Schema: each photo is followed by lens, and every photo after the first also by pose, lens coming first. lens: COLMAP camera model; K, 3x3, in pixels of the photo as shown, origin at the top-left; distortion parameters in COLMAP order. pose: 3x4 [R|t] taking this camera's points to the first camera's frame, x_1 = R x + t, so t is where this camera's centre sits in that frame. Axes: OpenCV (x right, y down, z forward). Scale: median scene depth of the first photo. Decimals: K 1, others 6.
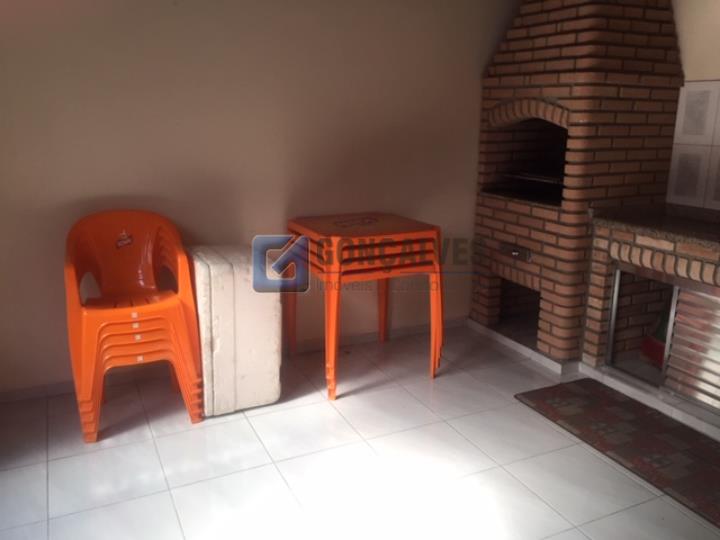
lens RADIAL K [[627.0, 0, 366.9], [0, 627.0, 273.3], [0, 0, 1]] dist [0.049024, -0.054191]
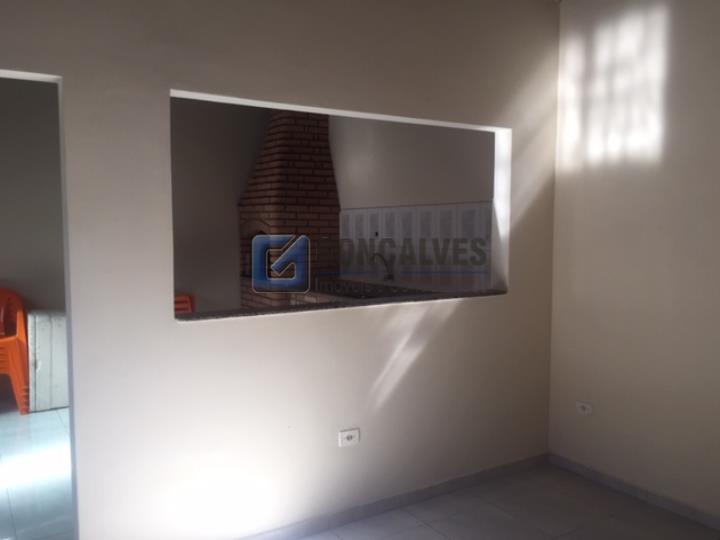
lens RADIAL K [[627.0, 0, 354.0], [0, 627.0, 265.0], [0, 0, 1]] dist [0.049024, -0.054191]
pose [[0.993554, -0.017695, 0.111967, 0.350117], [0.038309, 0.982042, -0.184734, 0.168717], [-0.106687, 0.187833, 0.976390, -0.664269]]
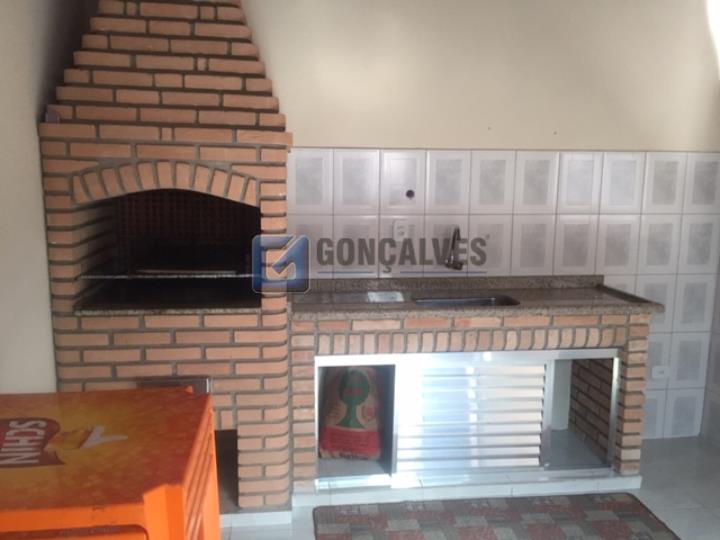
lens RADIAL K [[627.0, 0, 361.8], [0, 627.0, 270.6], [0, 0, 1]] dist [0.049024, -0.054191]
pose [[0.315305, -0.151370, 0.936840, -0.344187], [0.222775, 0.971417, 0.081979, -0.185108], [-0.922472, 0.182857, 0.340014, 0.645045]]
